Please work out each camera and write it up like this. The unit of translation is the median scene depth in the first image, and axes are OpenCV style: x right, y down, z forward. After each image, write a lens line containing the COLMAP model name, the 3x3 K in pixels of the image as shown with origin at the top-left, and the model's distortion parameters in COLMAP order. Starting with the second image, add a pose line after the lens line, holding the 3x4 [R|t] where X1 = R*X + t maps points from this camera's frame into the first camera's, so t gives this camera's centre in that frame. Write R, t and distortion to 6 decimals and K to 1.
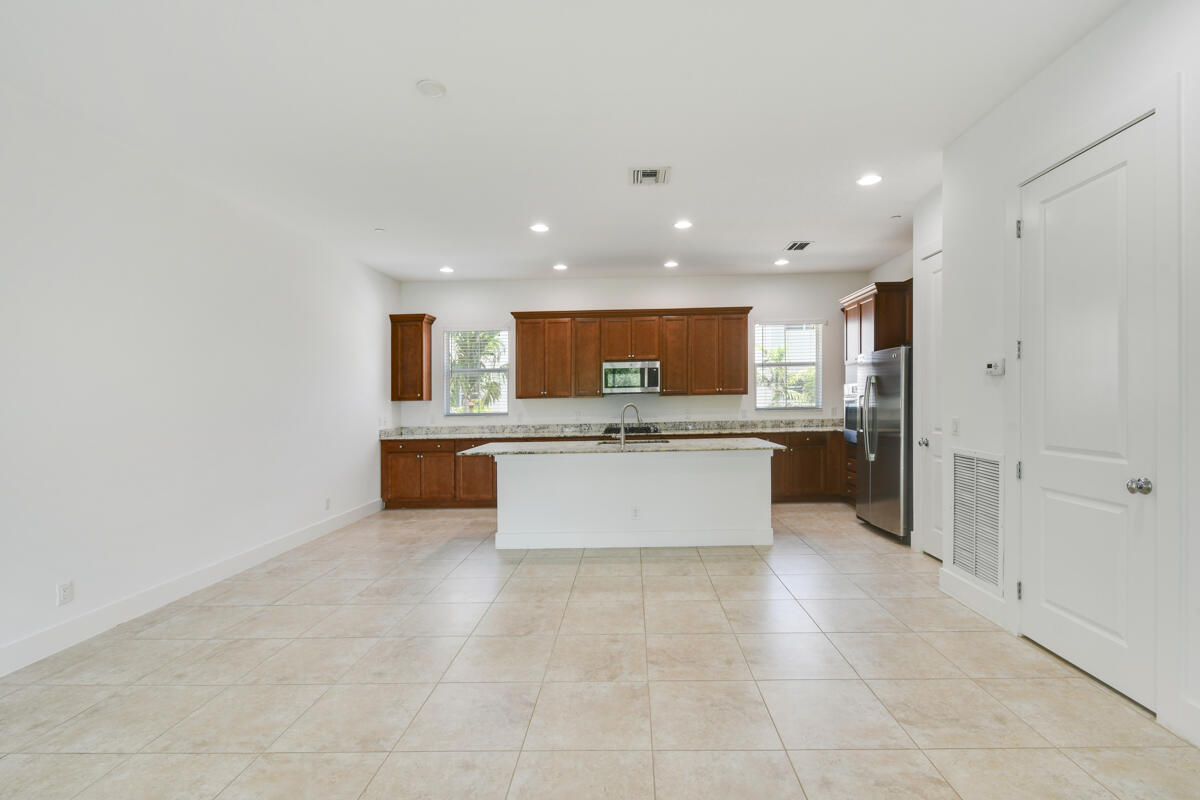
lens RADIAL K [[529.5, 0, 627.4], [0, 529.5, 398.1], [0, 0, 1]] dist [0.005279, -0.002408]
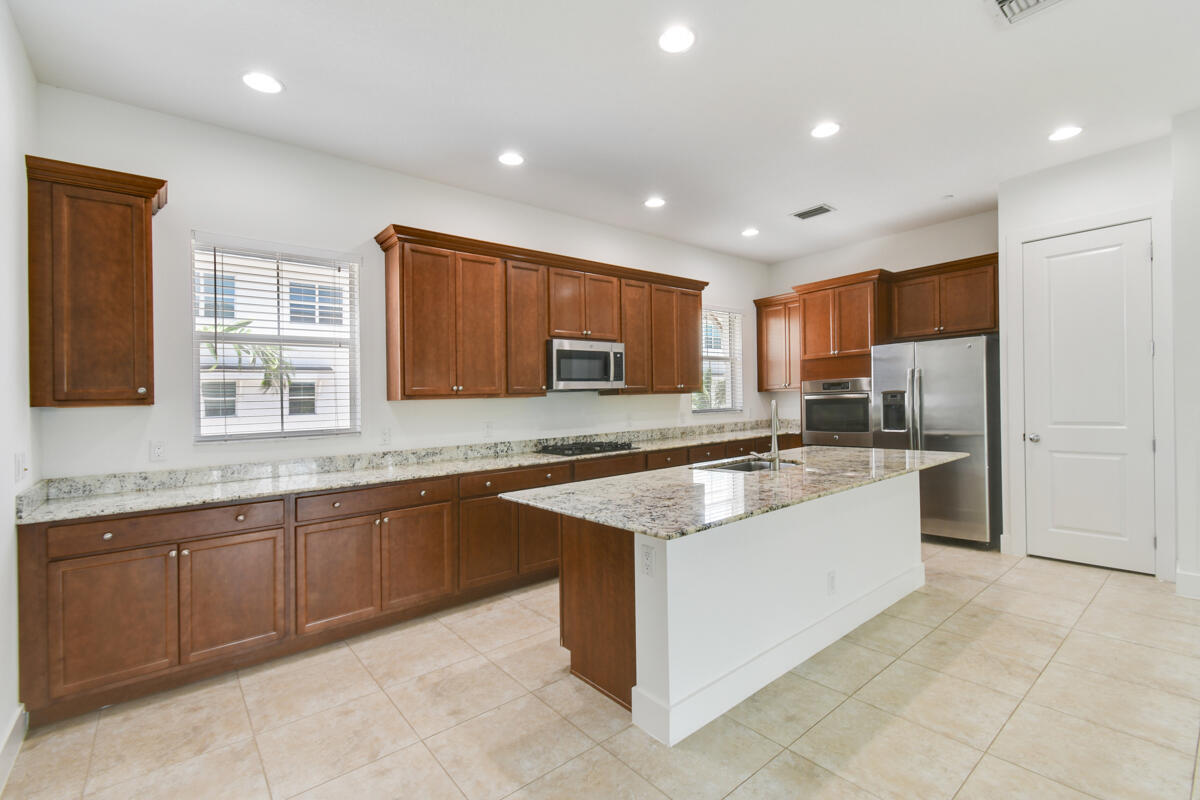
lens RADIAL K [[529.5, 0, 617.8], [0, 529.5, 402.4], [0, 0, 1]] dist [0.005279, -0.002408]
pose [[0.755852, -0.007200, 0.654703, -0.390426], [0.013784, 0.999893, -0.004917, 0.009503], [-0.654598, 0.012740, 0.755870, 0.496189]]
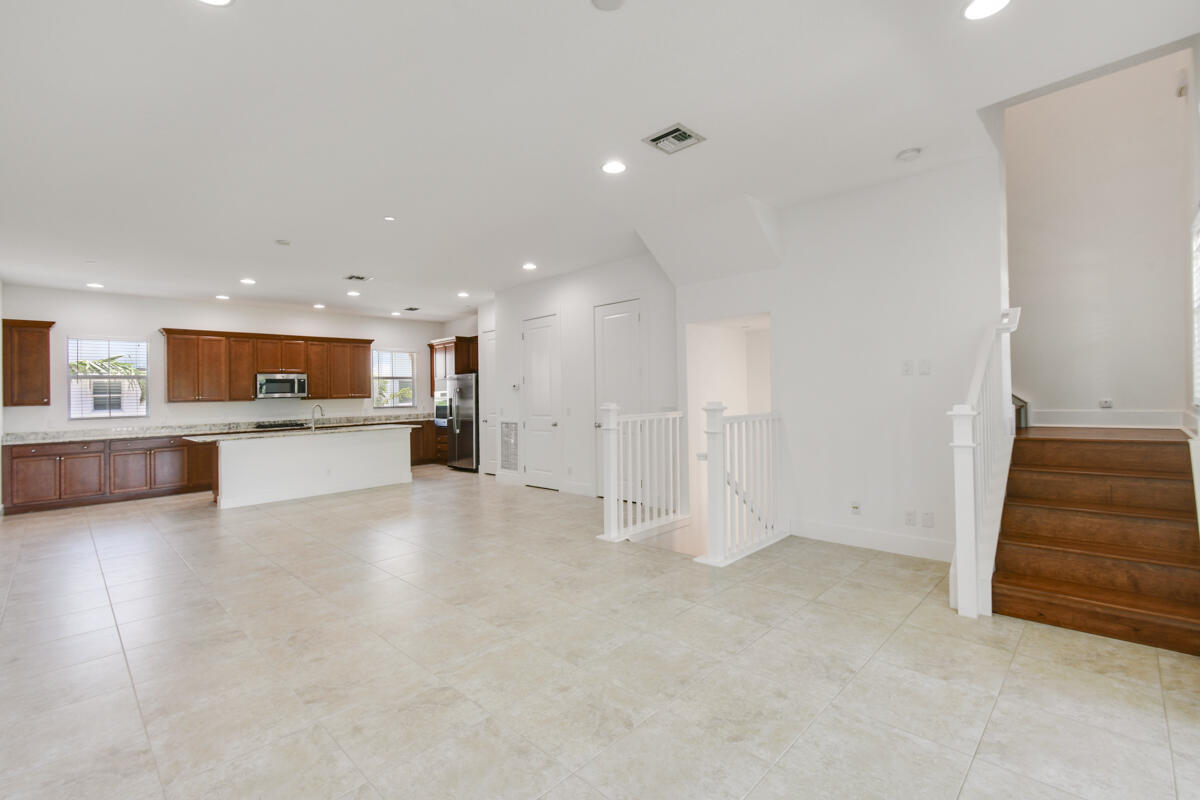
lens RADIAL K [[529.5, 0, 611.3], [0, 529.5, 394.7], [0, 0, 1]] dist [0.005279, -0.002408]
pose [[0.680952, 0.000229, 0.732328, -0.406385], [0.010636, 0.999891, -0.010202, 0.005436], [-0.732251, 0.014736, 0.680876, -0.506233]]
